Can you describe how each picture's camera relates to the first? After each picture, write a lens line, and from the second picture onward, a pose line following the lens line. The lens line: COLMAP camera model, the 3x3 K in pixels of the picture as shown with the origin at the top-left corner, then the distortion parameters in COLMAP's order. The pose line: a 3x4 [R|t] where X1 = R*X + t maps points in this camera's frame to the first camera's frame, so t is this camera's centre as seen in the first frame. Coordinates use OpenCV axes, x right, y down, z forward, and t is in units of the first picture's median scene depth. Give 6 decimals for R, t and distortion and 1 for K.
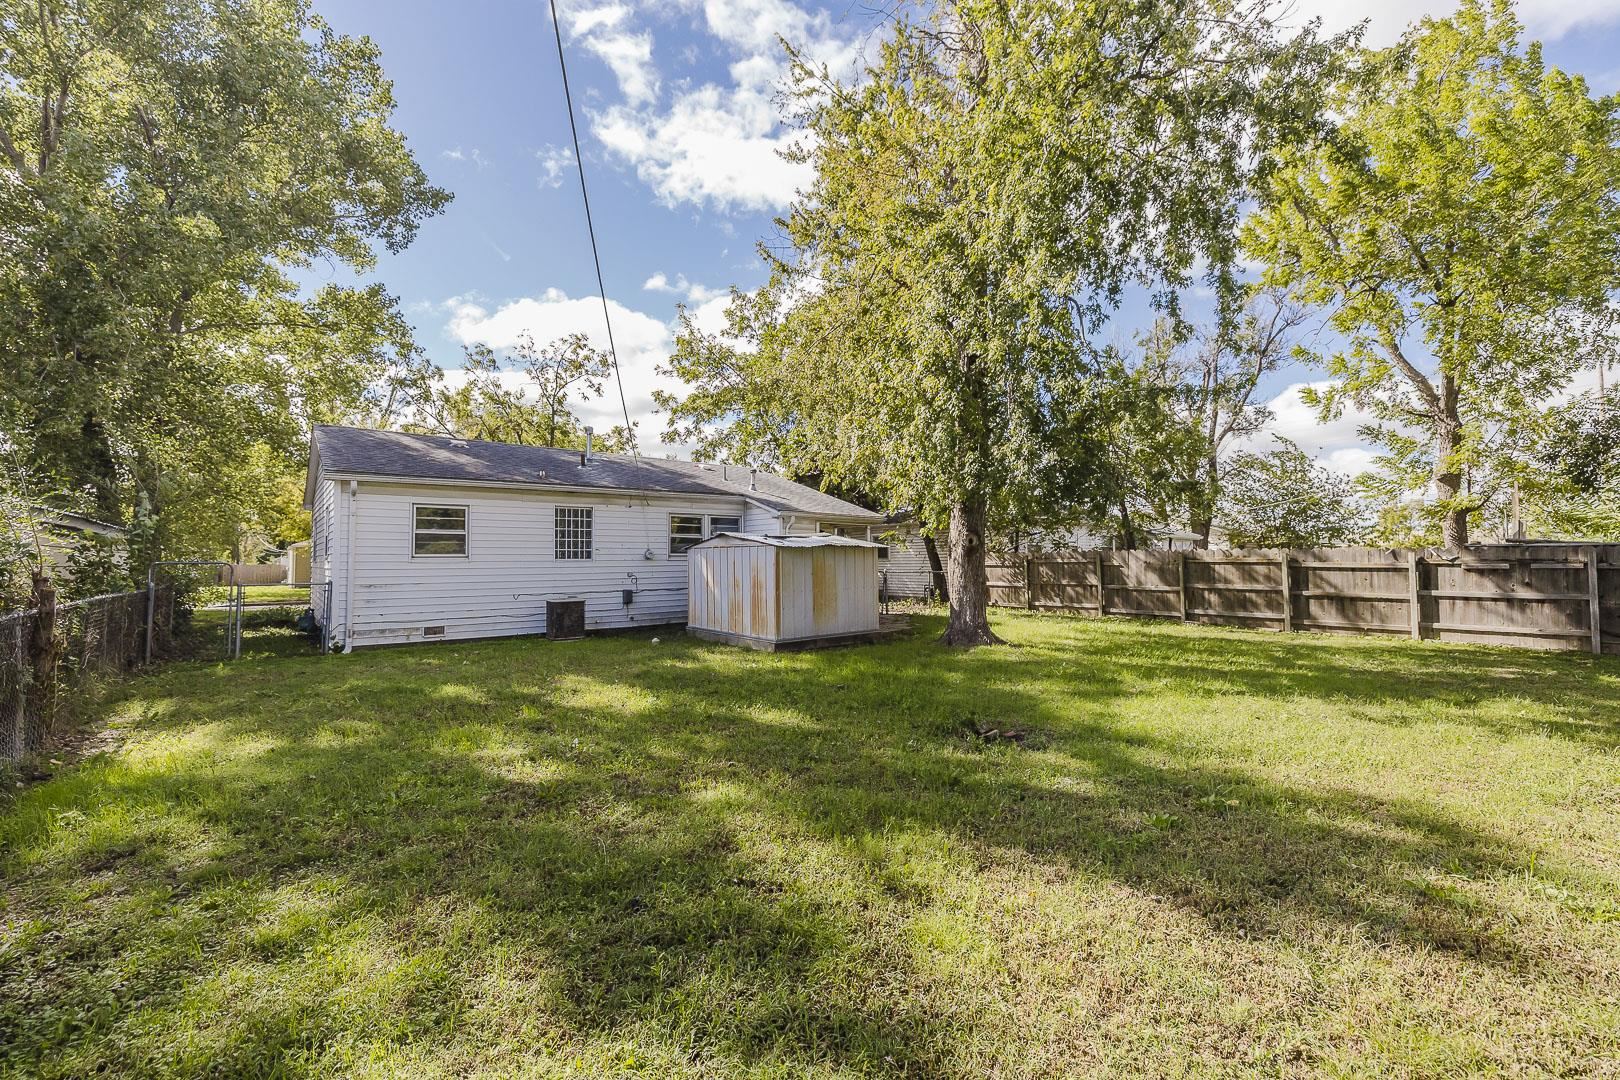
lens RADIAL K [[683.2, 0, 810.5], [0, 683.2, 537.7], [0, 0, 1]] dist [0.002394, 0.000181]
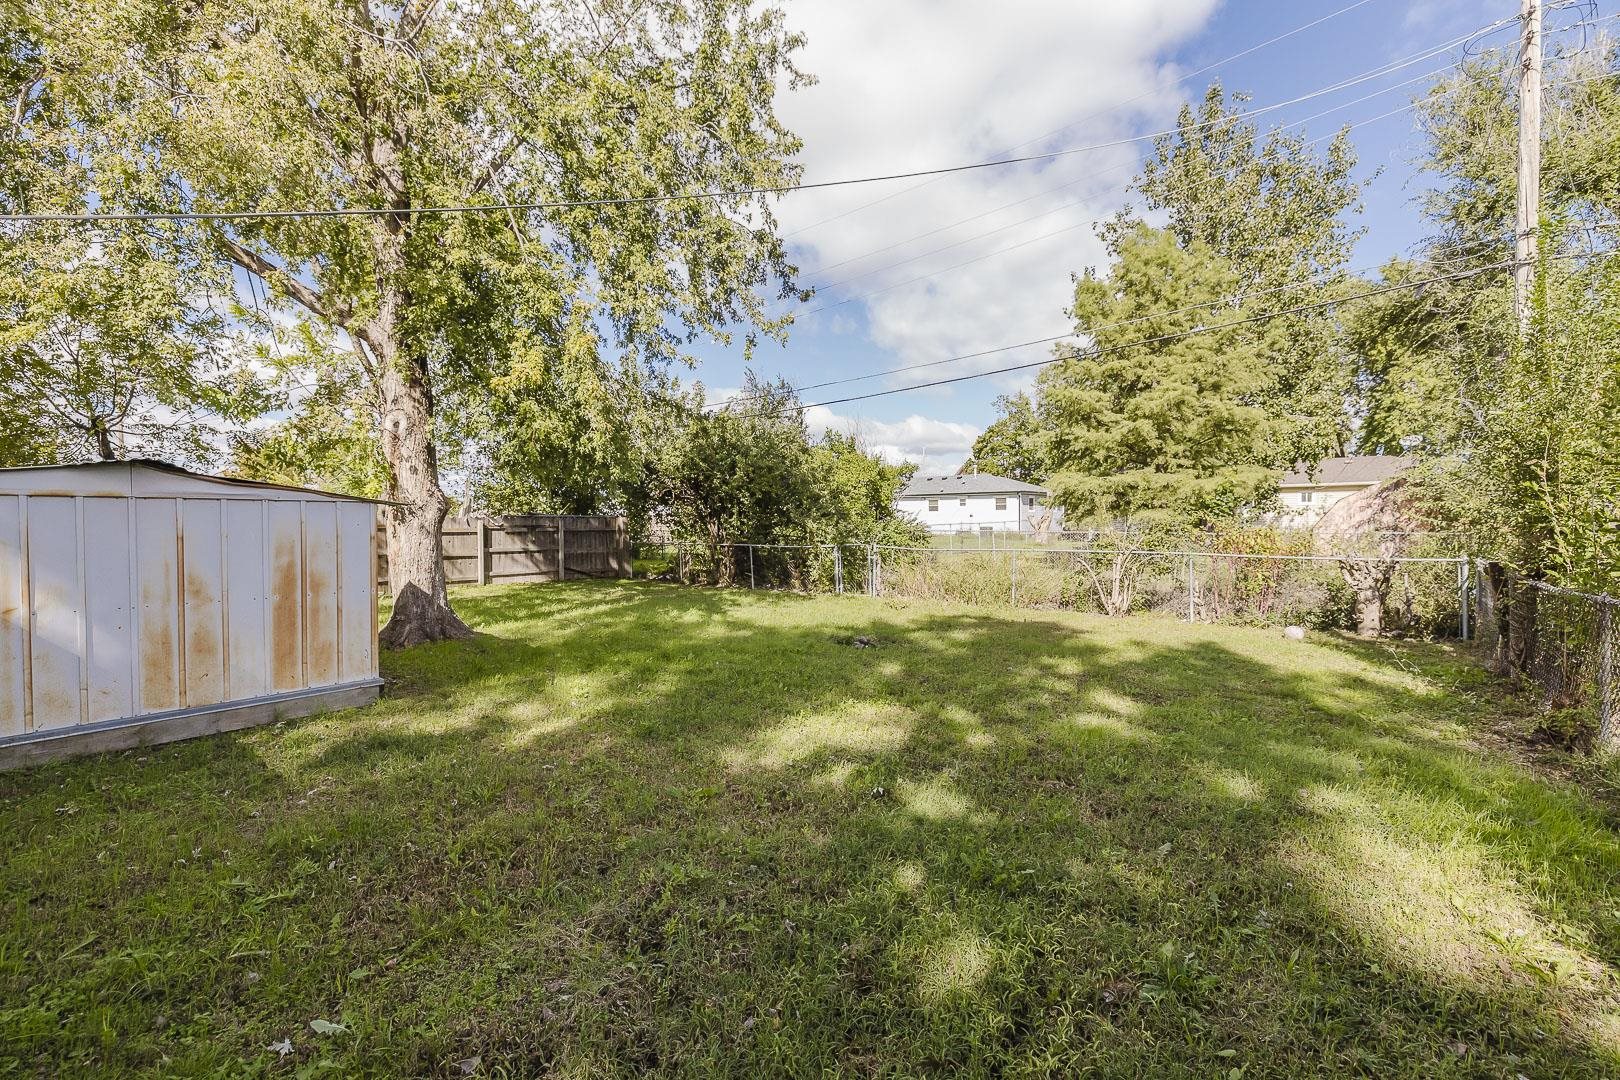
lens RADIAL K [[683.2, 0, 808.3], [0, 683.2, 533.4], [0, 0, 1]] dist [0.002394, 0.000181]
pose [[-0.217196, -0.011928, 0.976055, -0.548299], [-0.031750, 0.999483, 0.005149, 0.020364], [-0.975612, -0.029872, -0.217462, 0.666601]]
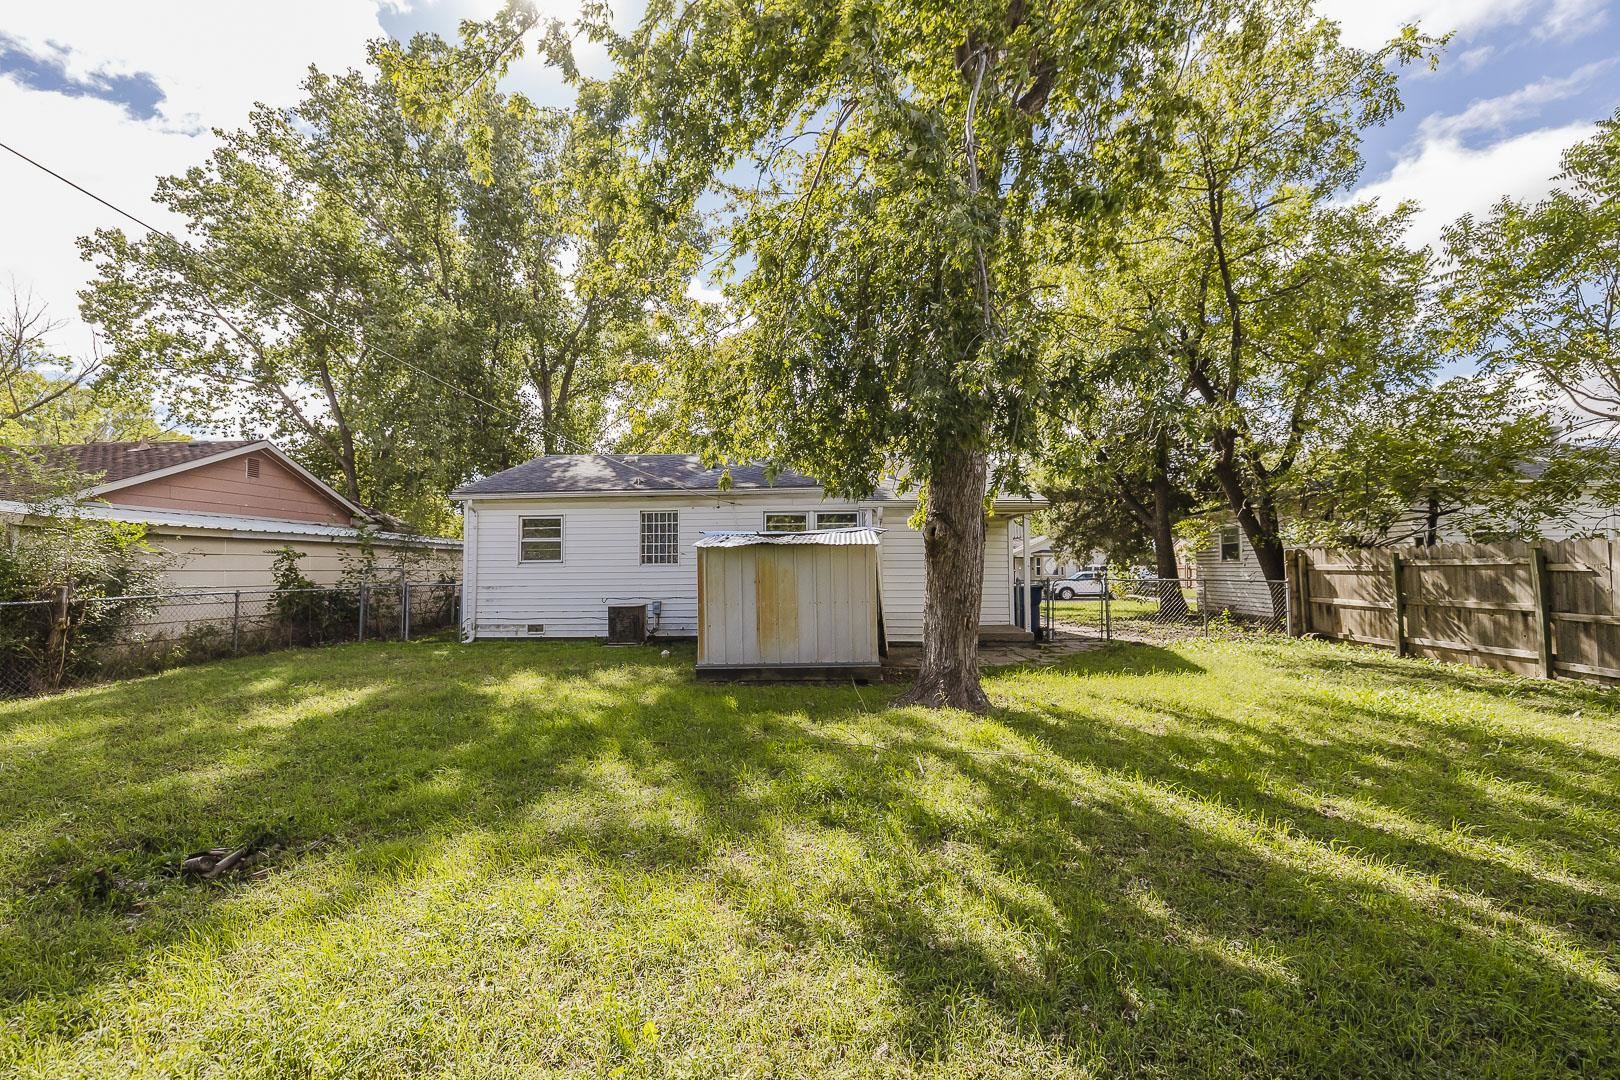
lens RADIAL K [[683.2, 0, 806.1], [0, 683.2, 547.7], [0, 0, 1]] dist [0.002394, 0.000181]
pose [[0.747779, -0.019919, -0.663649, 0.471446], [0.027483, 0.999622, 0.000964, 0.012931], [0.663379, -0.018960, 0.748043, 0.402685]]
